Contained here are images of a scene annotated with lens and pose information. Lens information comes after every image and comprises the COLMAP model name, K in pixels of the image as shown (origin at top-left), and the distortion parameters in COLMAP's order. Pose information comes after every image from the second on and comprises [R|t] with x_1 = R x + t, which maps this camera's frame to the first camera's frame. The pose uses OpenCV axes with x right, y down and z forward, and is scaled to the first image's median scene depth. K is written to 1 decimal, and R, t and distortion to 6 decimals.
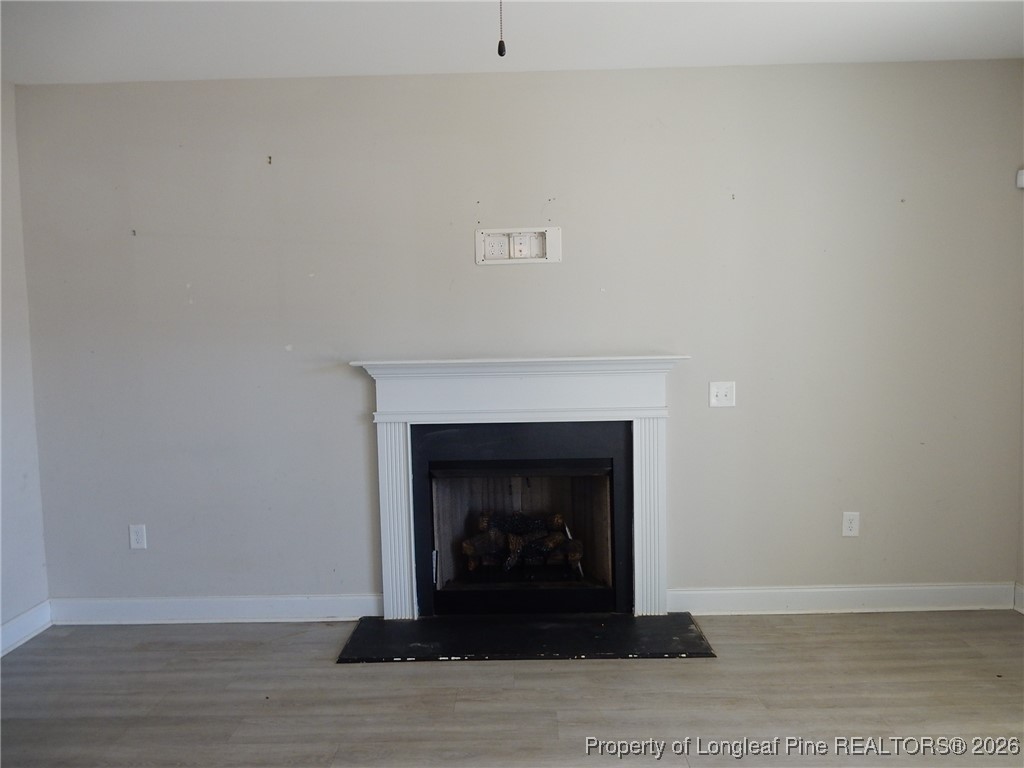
lens RADIAL K [[753.0, 0, 511.4], [0, 753.0, 387.8], [0, 0, 1]] dist [-0.002804, -0.004453]
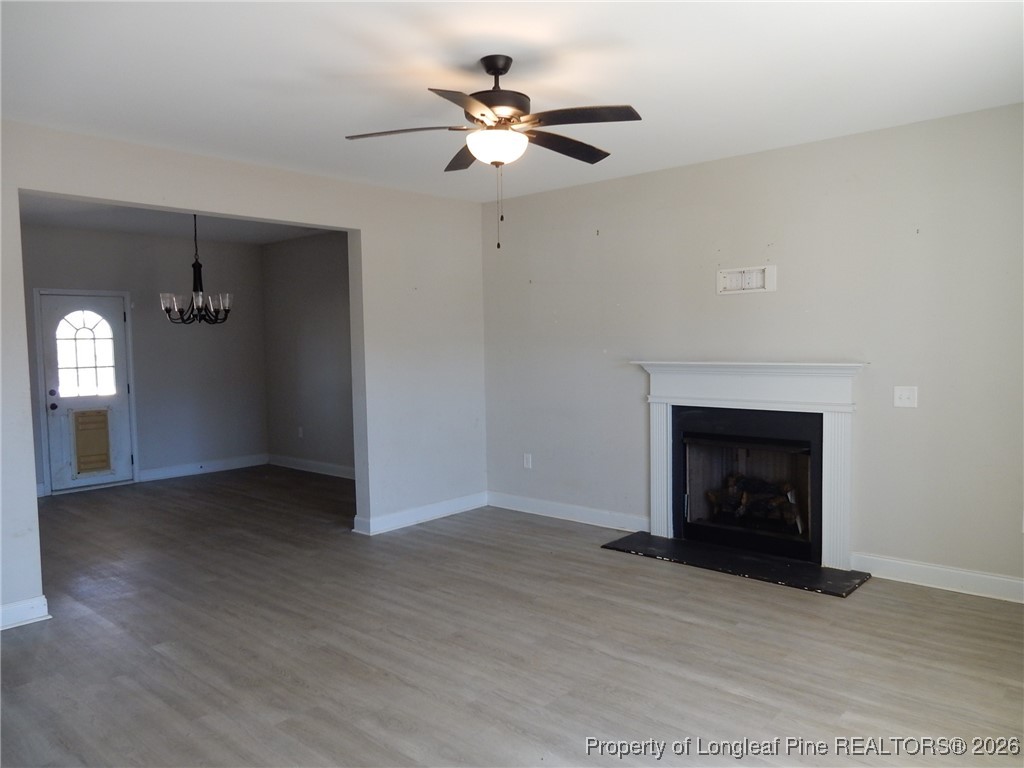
lens RADIAL K [[753.0, 0, 512.7], [0, 753.0, 383.5], [0, 0, 1]] dist [-0.002804, -0.004453]
pose [[0.754393, 0.045702, -0.654831, 0.596365], [-0.041716, 0.998895, 0.021657, -0.012609], [0.655097, 0.010979, 0.755465, -0.313918]]
